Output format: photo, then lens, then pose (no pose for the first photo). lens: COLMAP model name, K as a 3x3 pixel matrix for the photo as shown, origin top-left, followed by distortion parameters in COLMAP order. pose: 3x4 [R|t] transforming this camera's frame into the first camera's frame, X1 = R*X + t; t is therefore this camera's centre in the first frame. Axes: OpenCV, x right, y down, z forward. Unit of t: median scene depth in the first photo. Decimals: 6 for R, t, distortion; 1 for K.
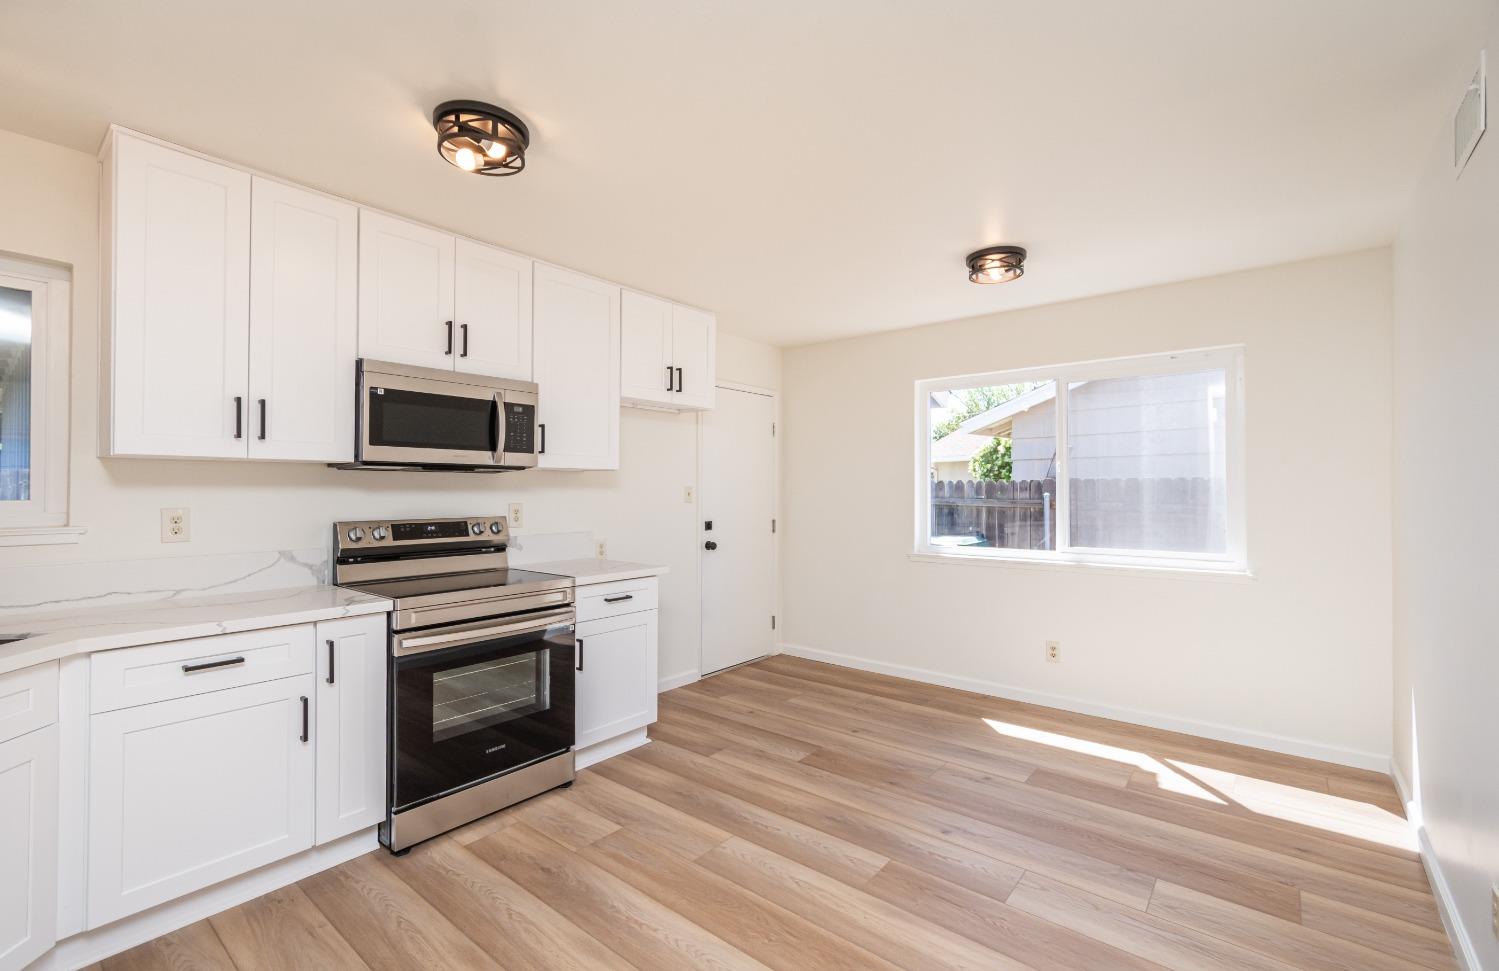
lens RADIAL K [[648.6, 0, 749.5], [0, 648.6, 485.5], [0, 0, 1]] dist [0.002646, 0.000062]
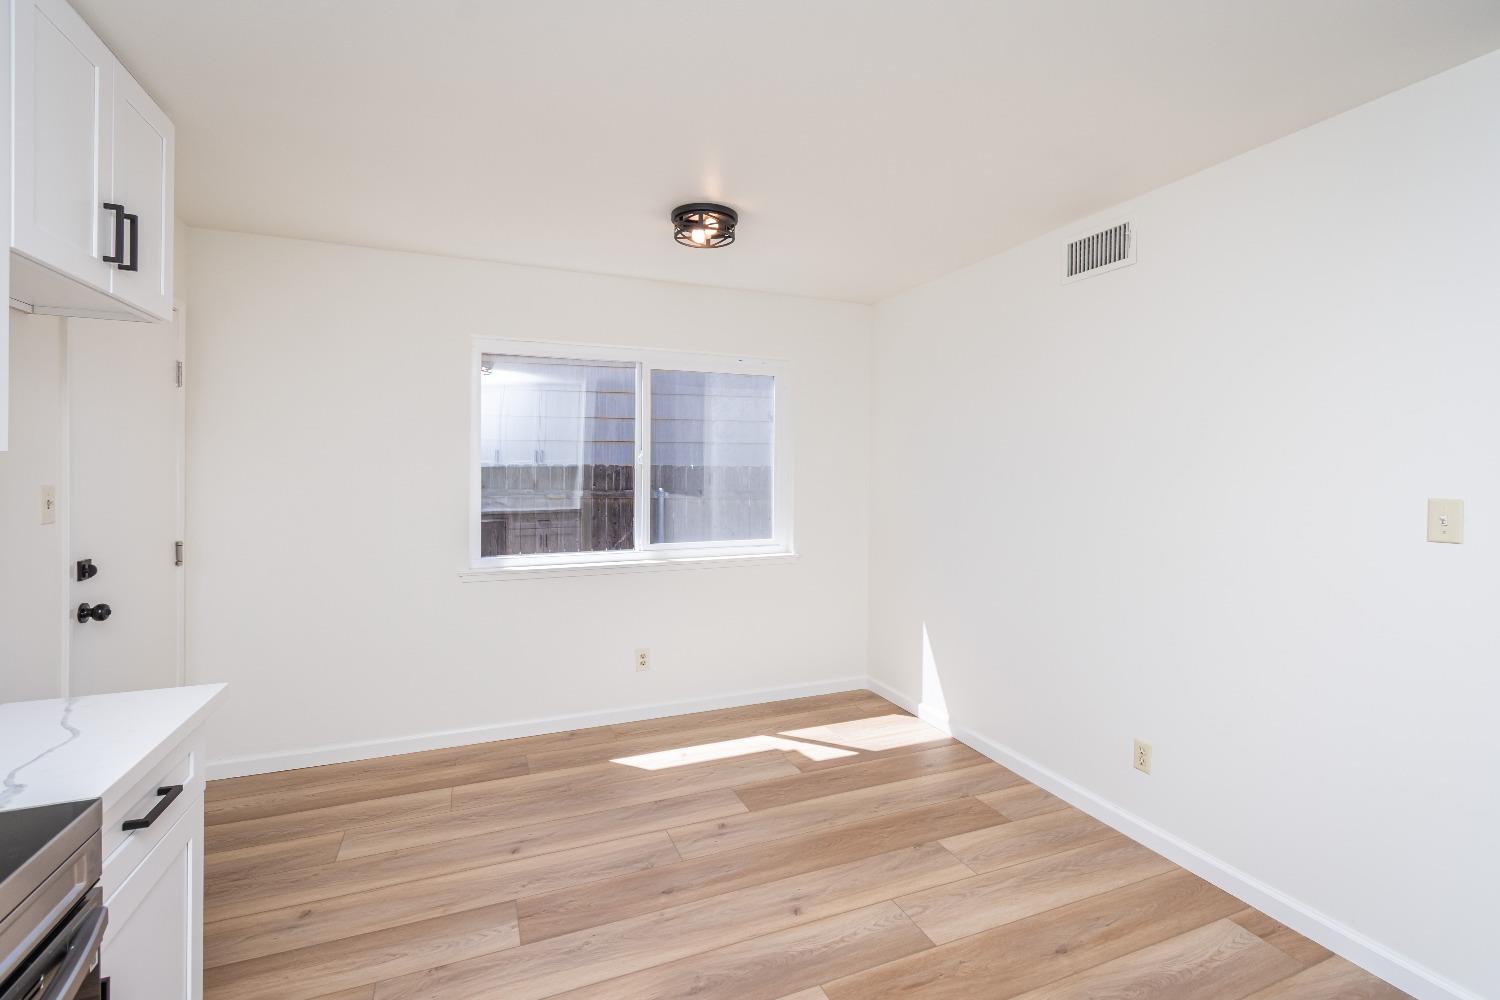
lens RADIAL K [[671.6, 0, 749.0], [0, 671.6, 474.6], [0, 0, 1]] dist [0.000286, 0.000057]
pose [[0.471427, -0.002252, 0.881902, -0.399046], [-0.011335, 0.999899, 0.008613, -0.022604], [-0.881832, -0.014057, 0.471353, 0.552151]]
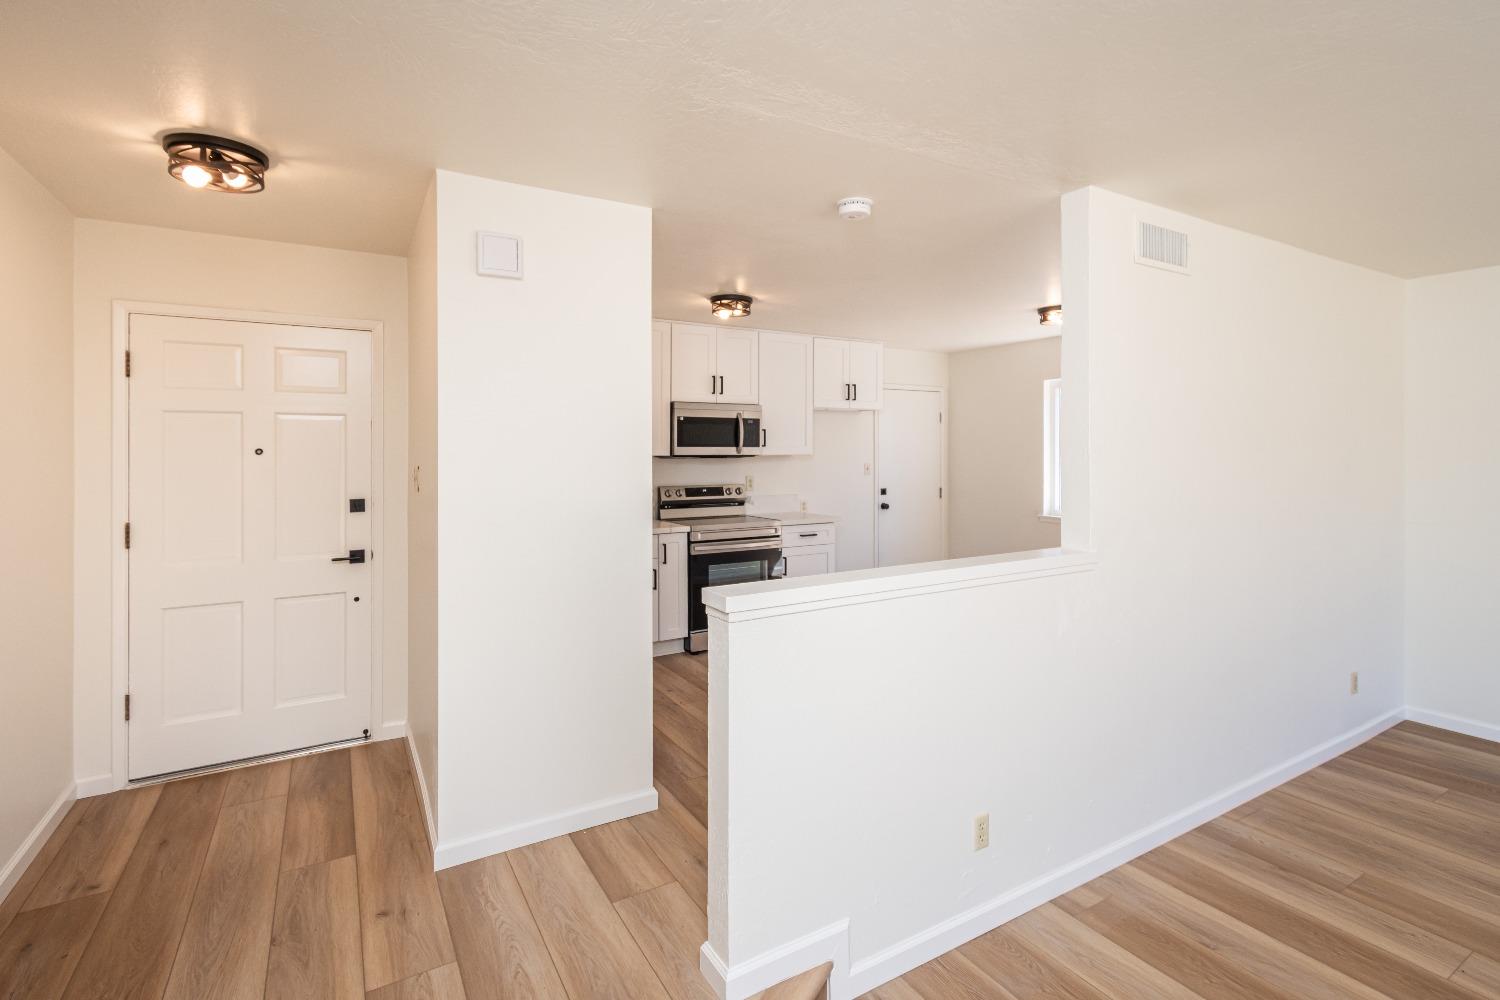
lens RADIAL K [[708.2, 0, 756.9], [0, 708.2, 453.2], [0, 0, 1]] dist [-0.002204, -0.000735]
pose [[0.939325, -0.003390, -0.343012, 0.304502], [0.006112, 0.999958, 0.006853, -0.048022], [0.342975, -0.008533, 0.939306, -0.759695]]
